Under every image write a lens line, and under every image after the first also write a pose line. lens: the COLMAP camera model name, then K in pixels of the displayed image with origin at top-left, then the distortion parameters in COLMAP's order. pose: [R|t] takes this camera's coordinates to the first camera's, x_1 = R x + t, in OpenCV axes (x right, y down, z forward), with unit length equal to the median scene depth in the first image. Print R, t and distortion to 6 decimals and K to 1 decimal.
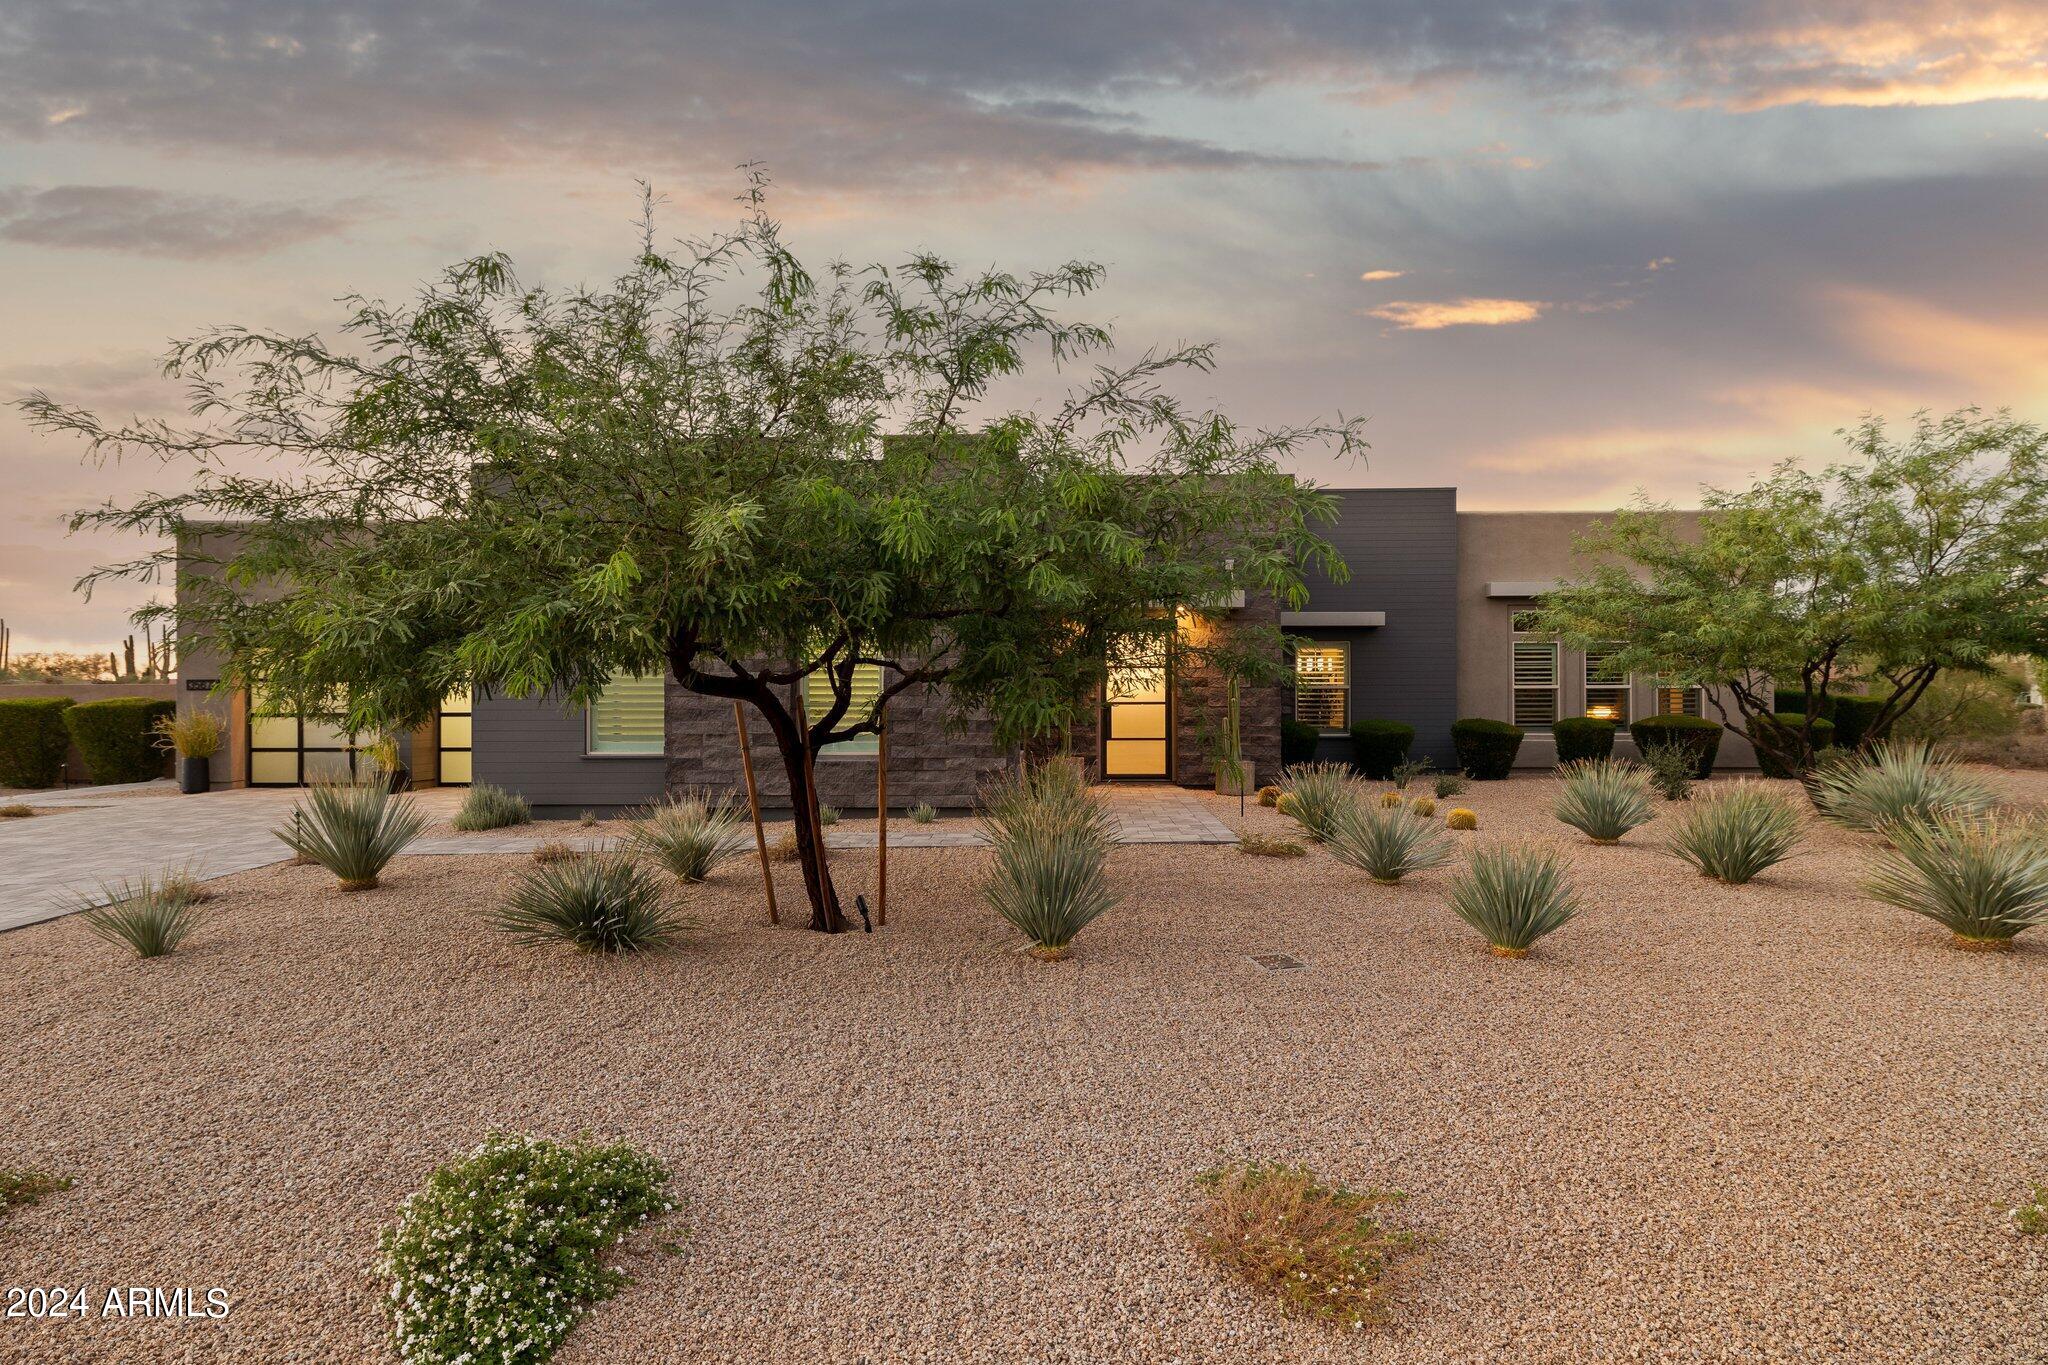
lens RADIAL K [[1213.5, 0, 1024.0], [0, 1213.5, 682.5], [0, 0, 1]] dist [0.001223, 0.000062]
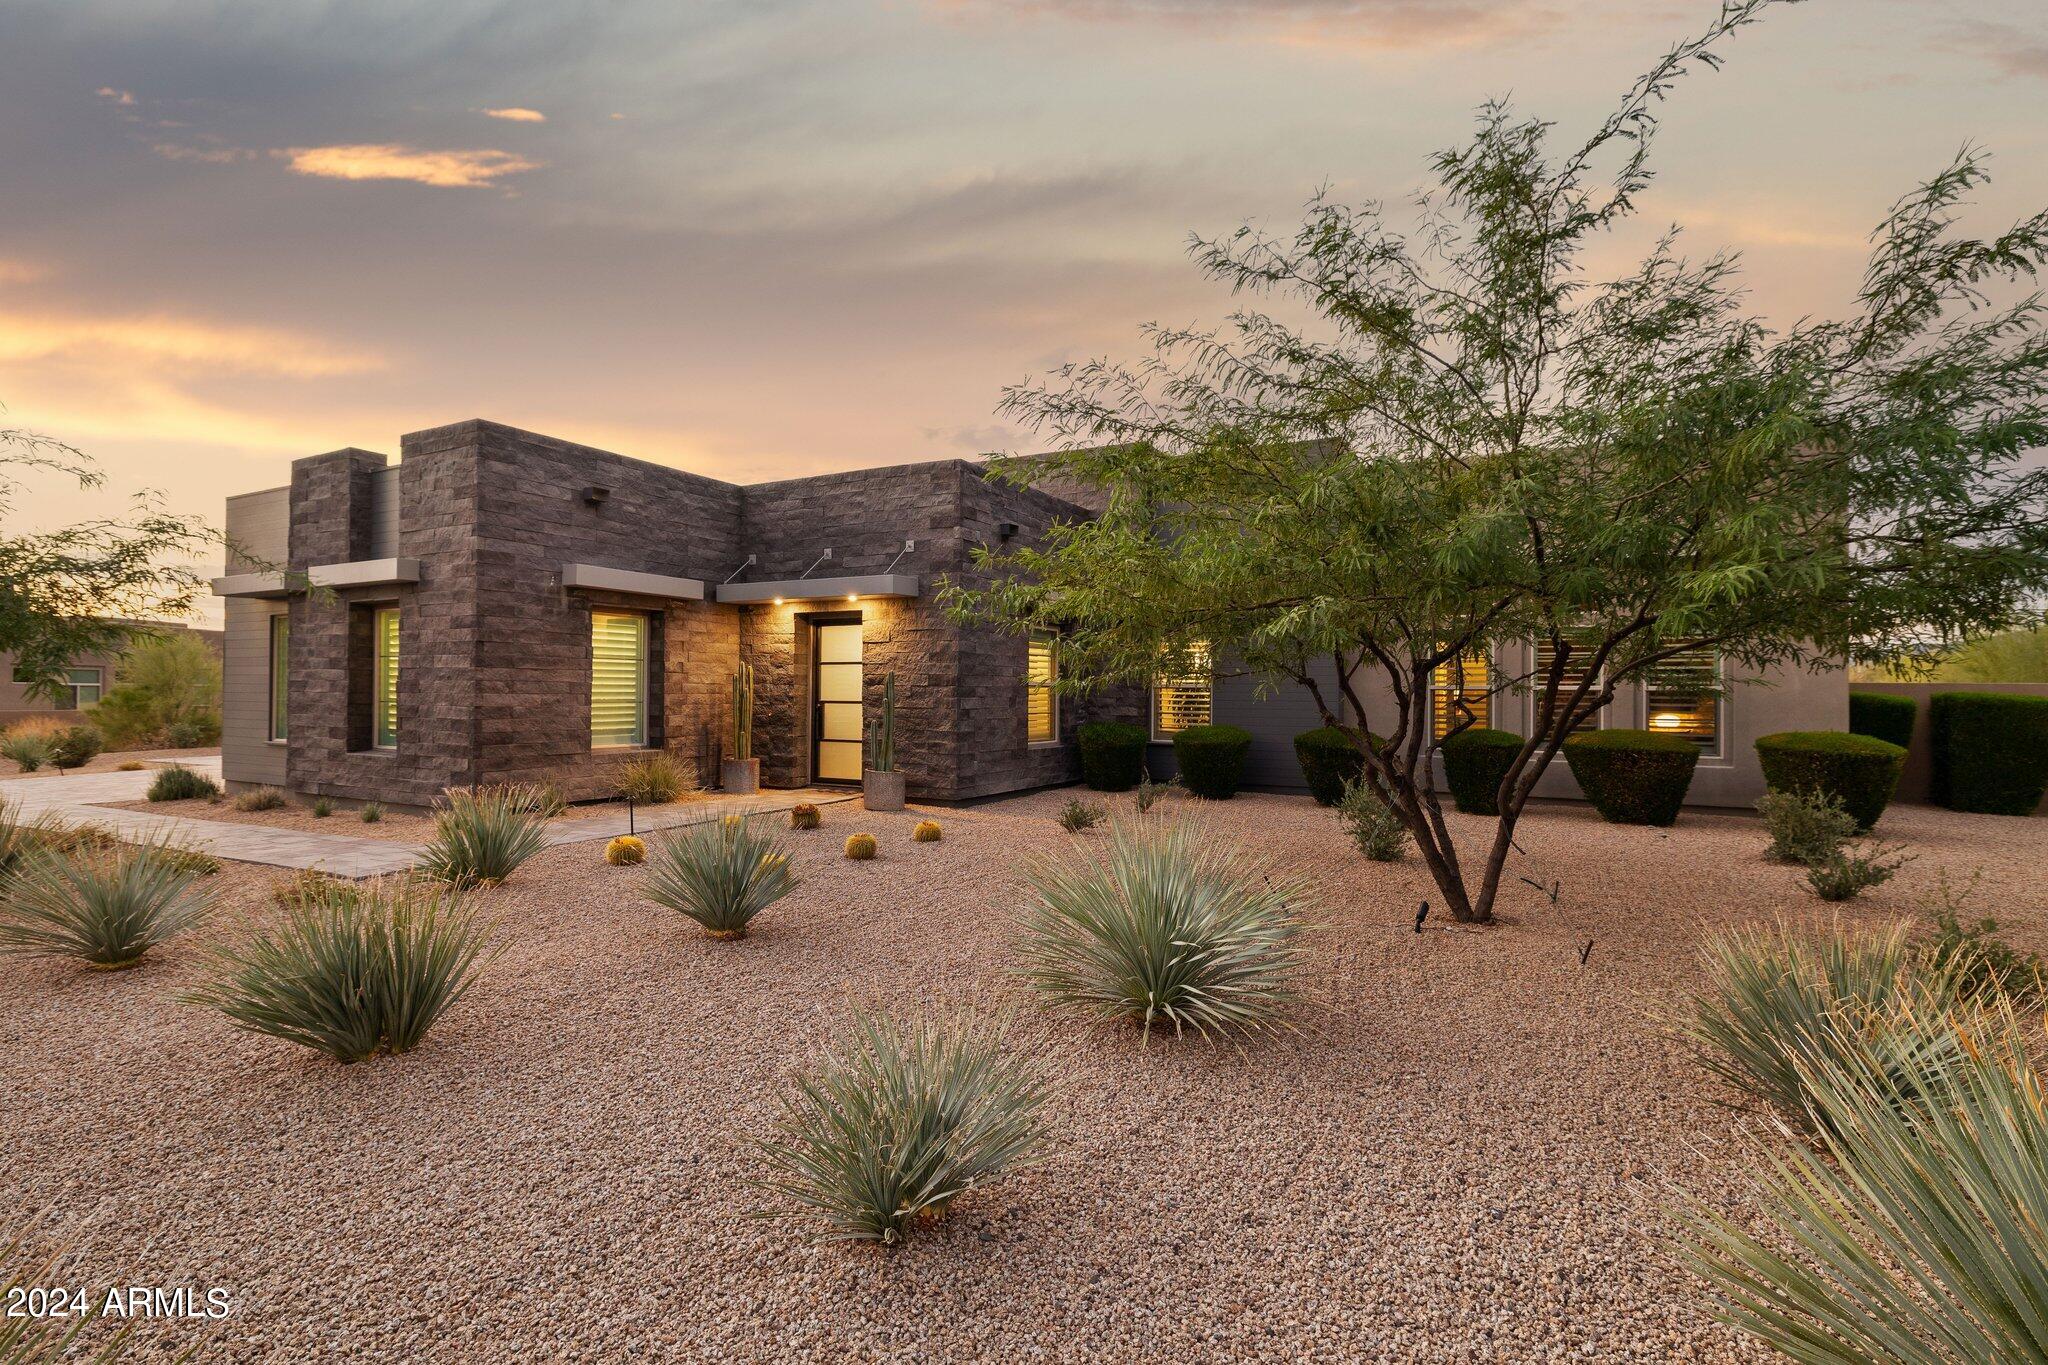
lens RADIAL K [[985.6, 0, 1024.4], [0, 985.6, 666.8], [0, 0, 1]] dist [-0.003110, -0.000321]
pose [[0.884682, -0.003765, -0.466179, 0.503926], [-0.002325, 0.999919, -0.012488, -0.000853], [0.466189, 0.012132, 0.884602, 0.357259]]
